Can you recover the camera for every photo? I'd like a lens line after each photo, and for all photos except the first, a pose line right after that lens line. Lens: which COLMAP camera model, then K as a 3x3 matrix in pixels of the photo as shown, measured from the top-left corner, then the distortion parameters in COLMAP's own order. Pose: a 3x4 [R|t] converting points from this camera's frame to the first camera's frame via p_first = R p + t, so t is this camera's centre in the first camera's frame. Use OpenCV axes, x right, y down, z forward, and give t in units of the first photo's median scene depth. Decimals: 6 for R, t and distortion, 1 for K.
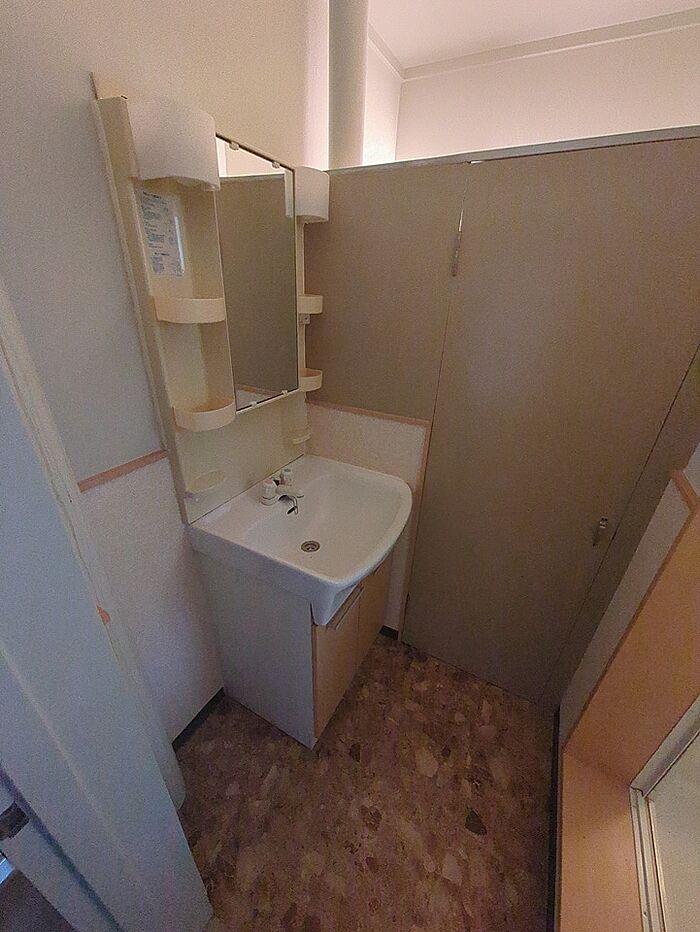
lens RADIAL K [[367.3, 0, 348.3], [0, 367.3, 468.2], [0, 0, 1]] dist [0.002136, 0.000439]
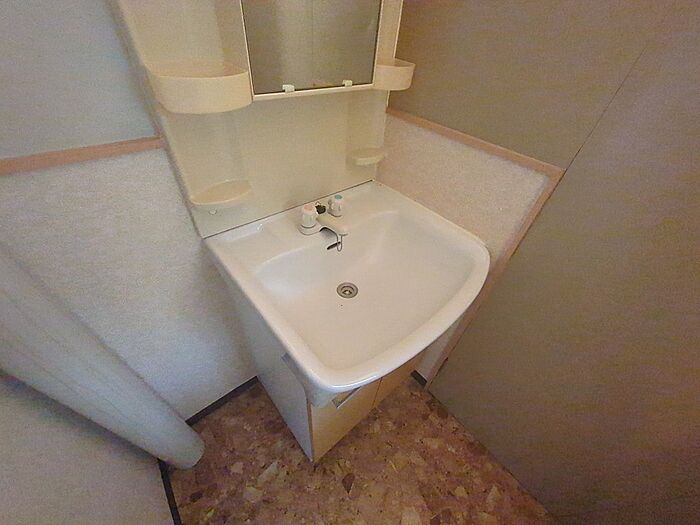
lens RADIAL K [[275.9, 0, 352.4], [0, 275.9, 264.6], [0, 0, 1]] dist [0.002136, 0.000439]
pose [[0.934964, 0.271456, -0.228374, 0.040989], [-0.200313, 0.935310, 0.291669, -0.038008], [0.292776, -0.226953, 0.928857, 0.404427]]
